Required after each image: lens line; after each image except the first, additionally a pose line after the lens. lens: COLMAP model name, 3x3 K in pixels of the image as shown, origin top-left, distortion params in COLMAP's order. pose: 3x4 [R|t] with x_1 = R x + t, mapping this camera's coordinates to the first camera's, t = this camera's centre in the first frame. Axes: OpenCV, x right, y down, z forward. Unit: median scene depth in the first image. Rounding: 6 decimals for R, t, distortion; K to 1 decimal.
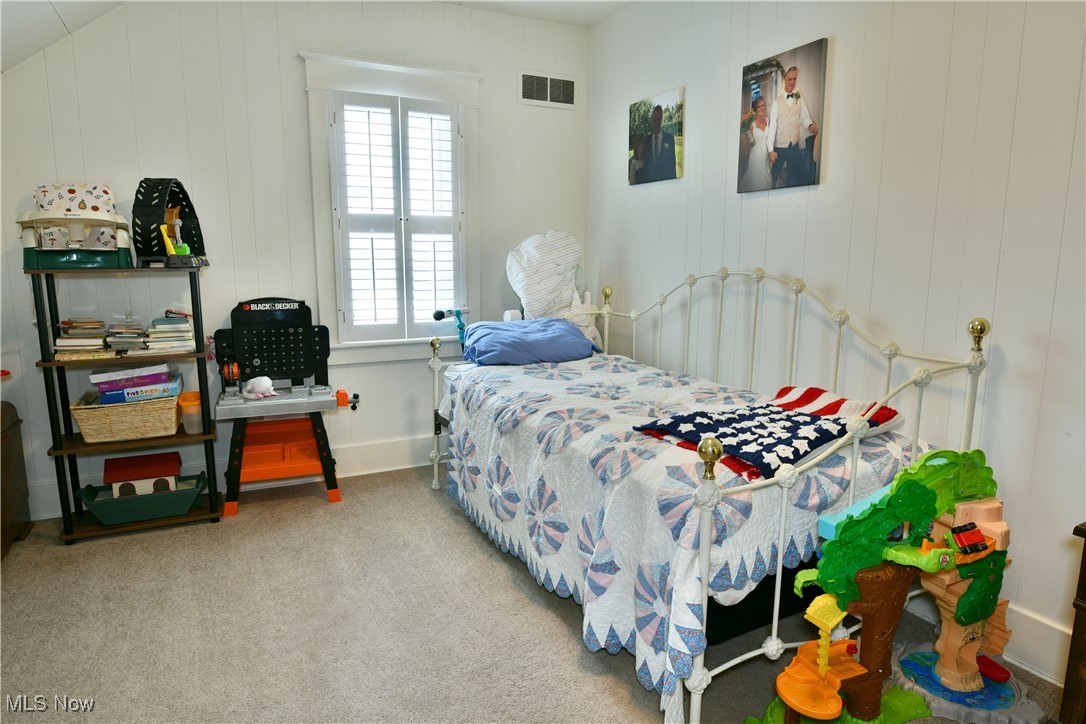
lens RADIAL K [[656.2, 0, 515.9], [0, 656.2, 345.8], [0, 0, 1]] dist [-0.007724, -0.002236]
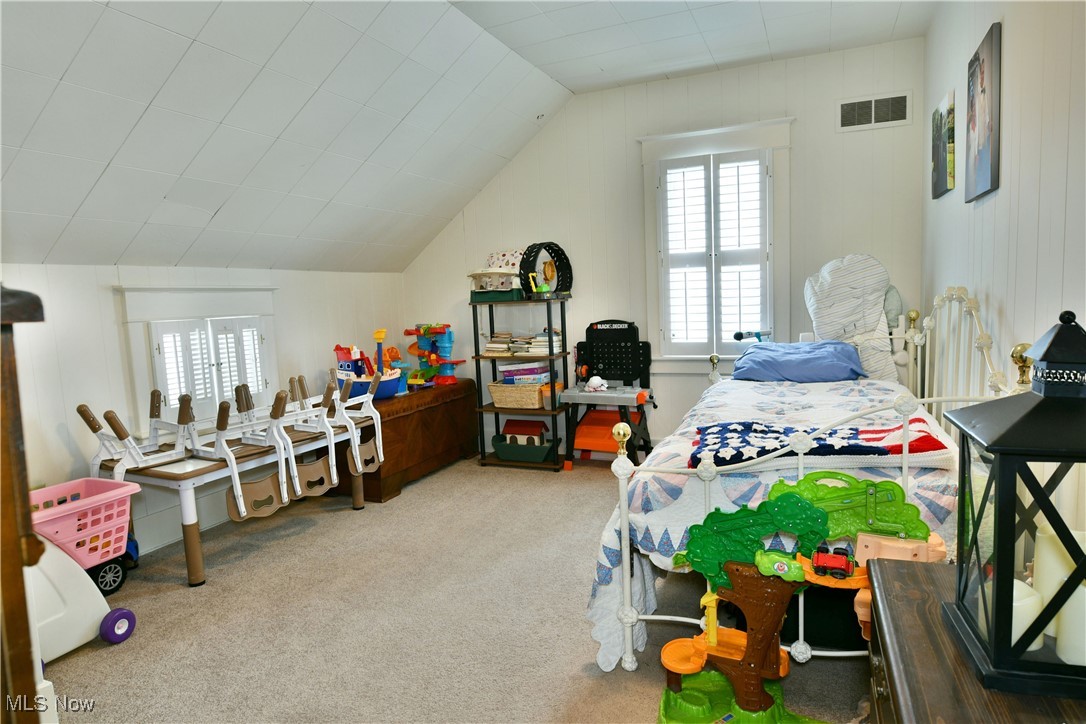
lens RADIAL K [[662.2, 0, 544.4], [0, 662.2, 335.0], [0, 0, 1]] dist [-0.006532, -0.005852]
pose [[0.645284, 0.020101, -0.763678, 0.586263], [-0.063145, 0.997636, -0.027096, 0.004229], [0.761328, 0.065707, 0.645029, 0.002775]]
